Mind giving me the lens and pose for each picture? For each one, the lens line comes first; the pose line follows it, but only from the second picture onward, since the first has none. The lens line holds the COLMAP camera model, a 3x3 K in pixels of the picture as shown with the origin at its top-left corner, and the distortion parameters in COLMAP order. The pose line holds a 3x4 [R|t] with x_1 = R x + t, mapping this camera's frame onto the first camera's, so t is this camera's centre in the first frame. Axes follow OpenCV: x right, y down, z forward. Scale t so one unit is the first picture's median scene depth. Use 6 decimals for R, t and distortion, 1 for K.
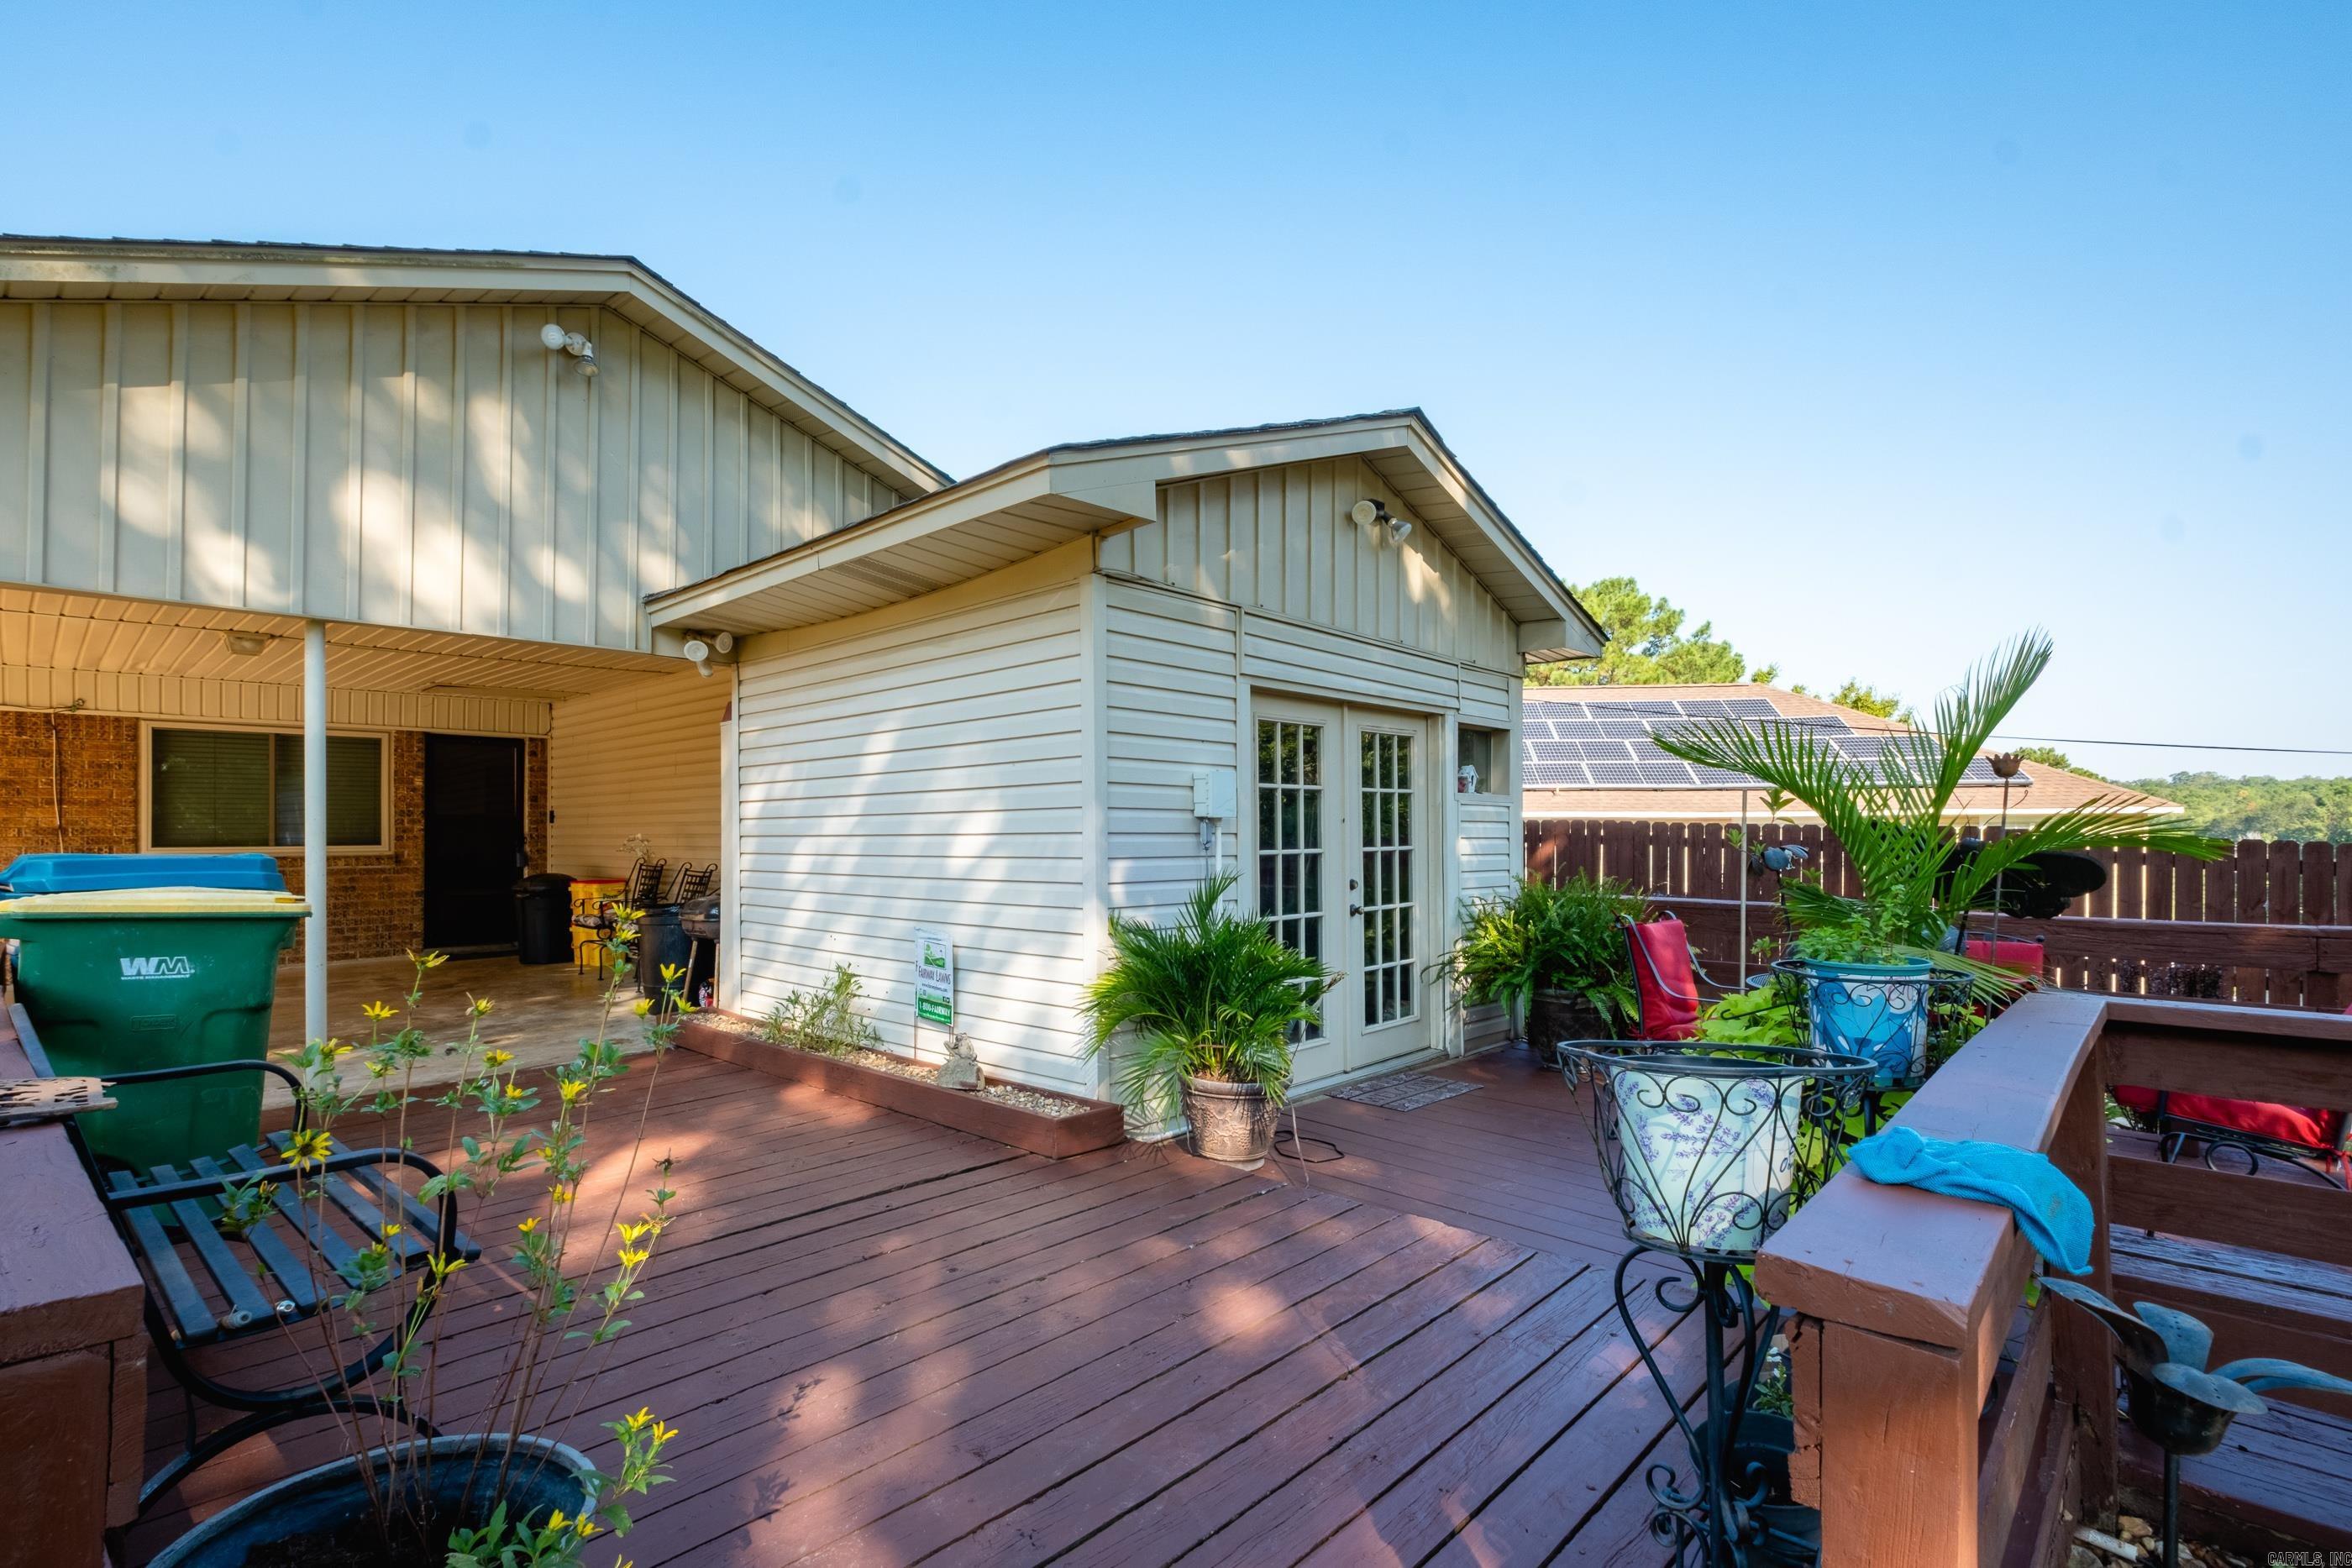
lens RADIAL K [[1064.4, 0, 1199.8], [0, 1064.4, 780.3], [0, 0, 1]] dist [-0.002131, -0.000808]
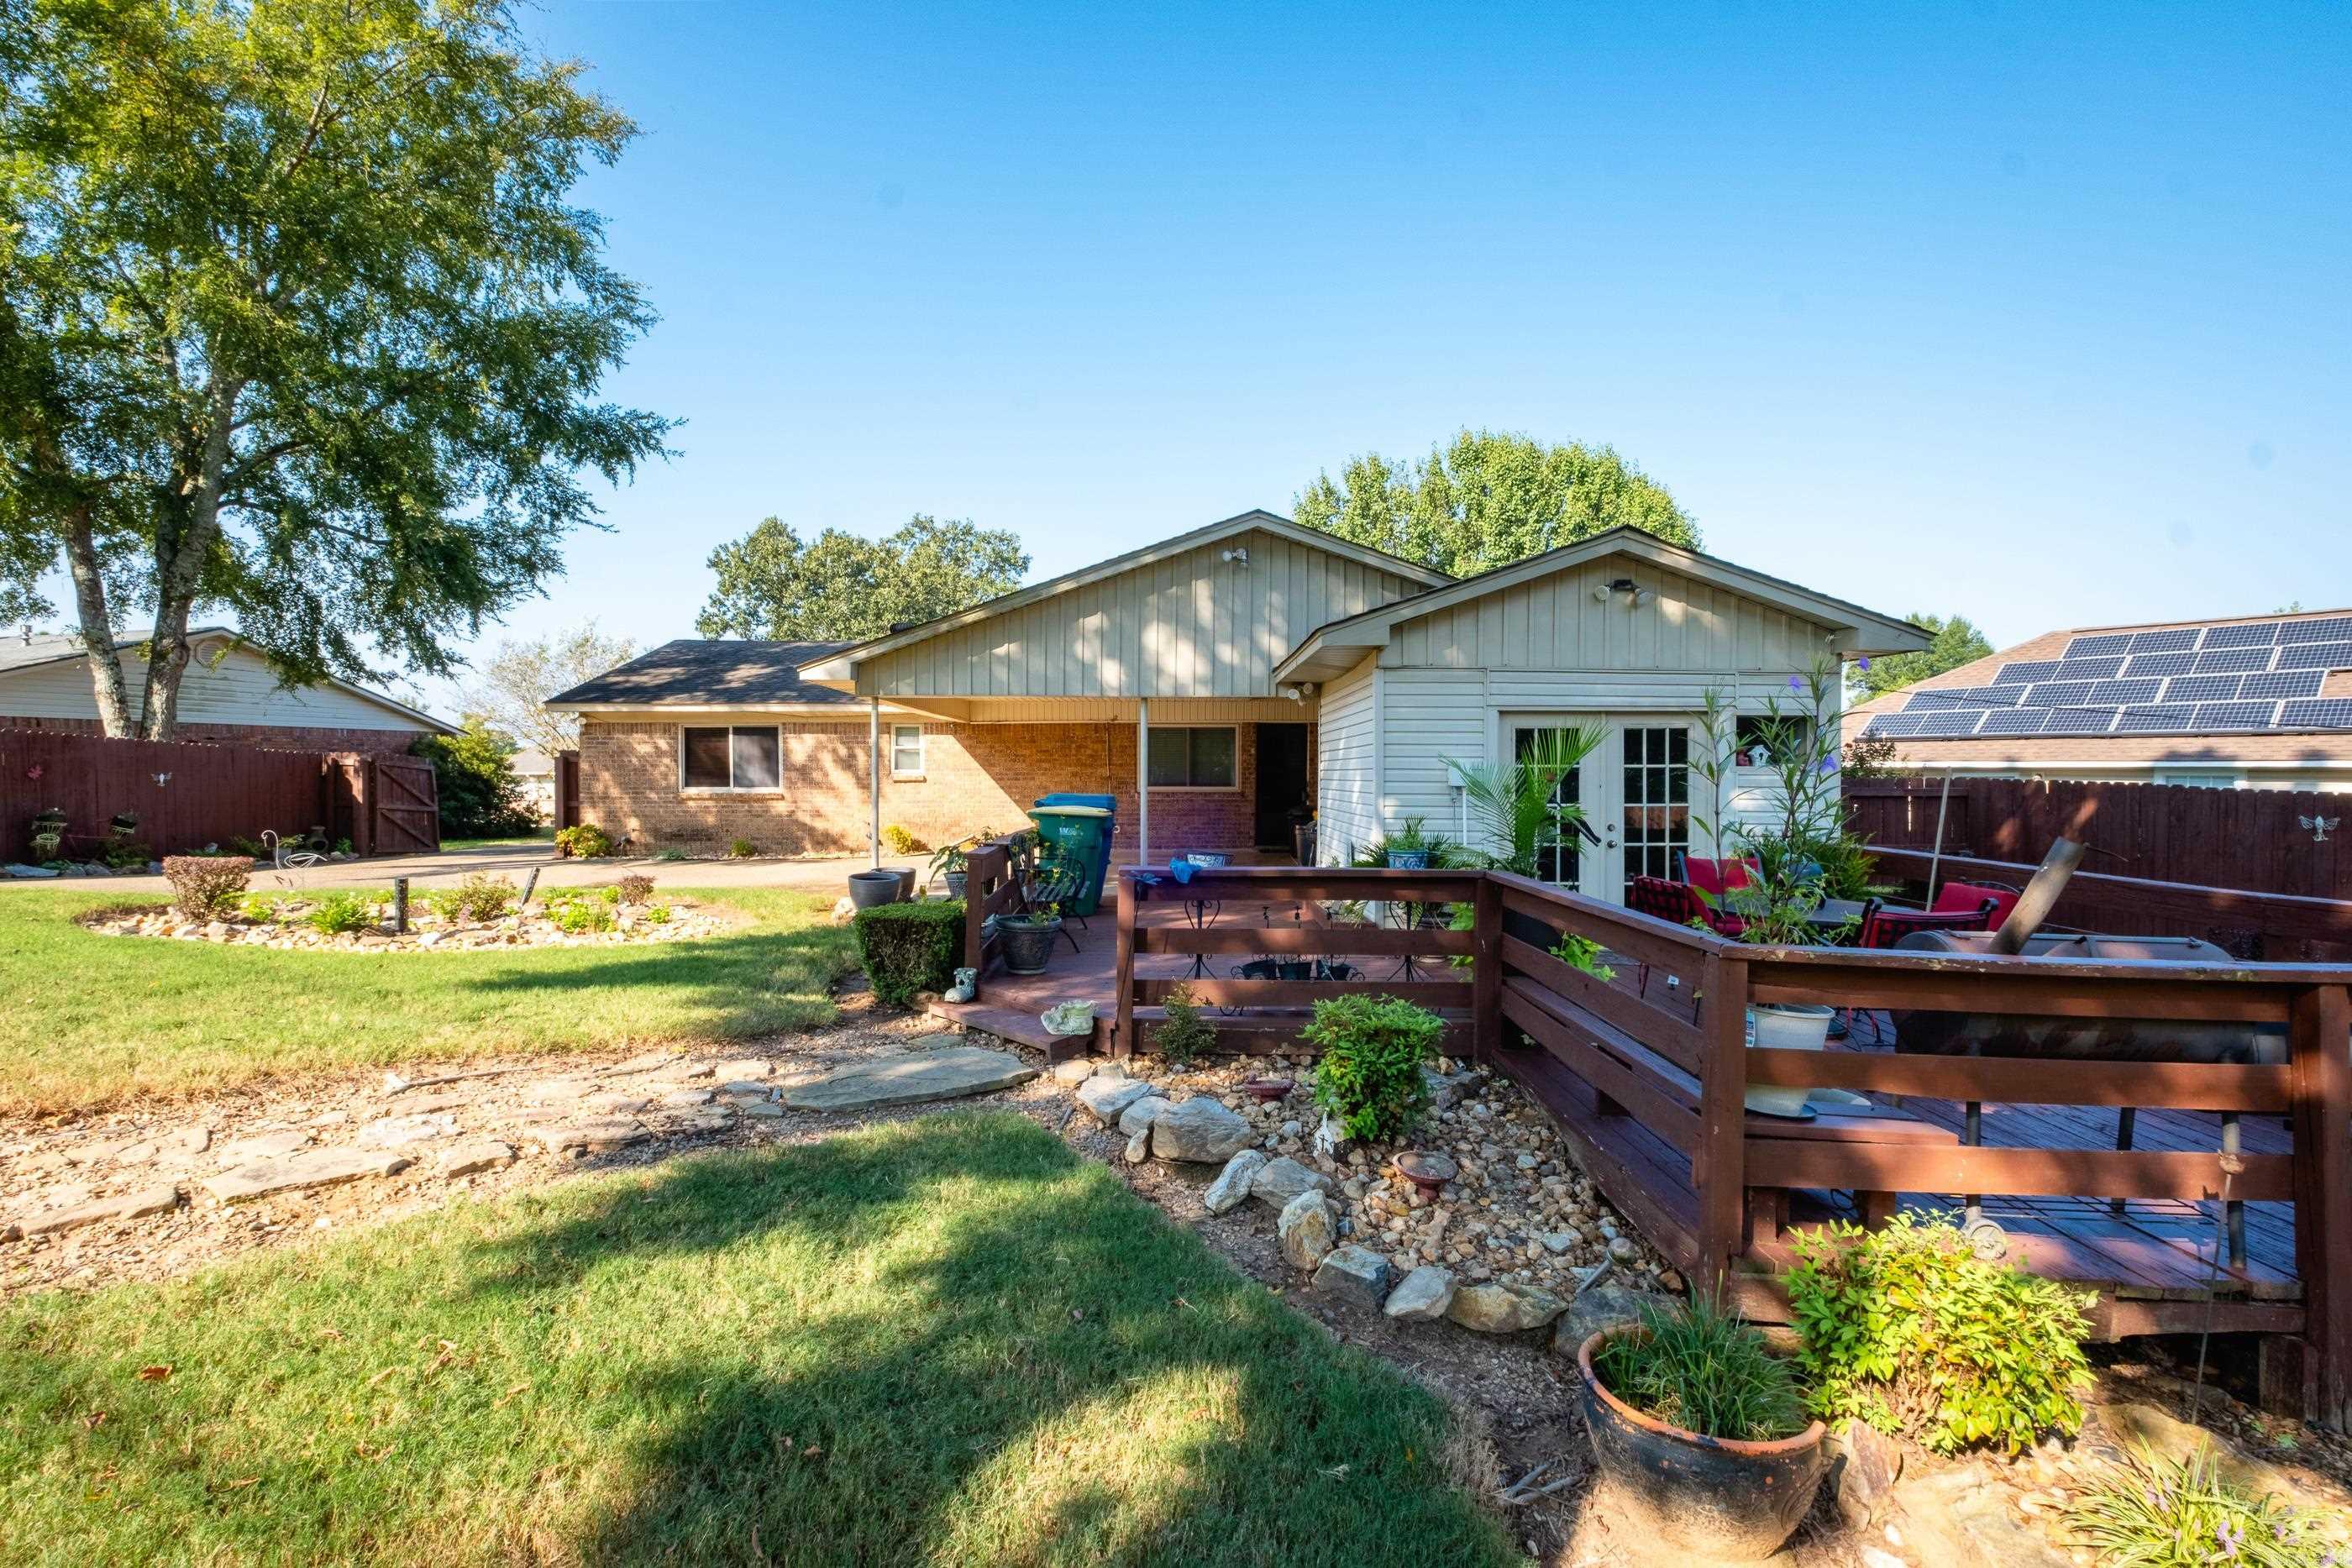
lens RADIAL K [[1064.4, 0, 1199.8], [0, 1064.4, 780.3], [0, 0, 1]] dist [-0.002131, -0.000808]
pose [[0.729246, 0.006829, -0.684217, 0.756979], [0.021029, 0.999254, 0.032386, -0.034930], [0.683928, -0.038006, 0.728559, -0.530356]]
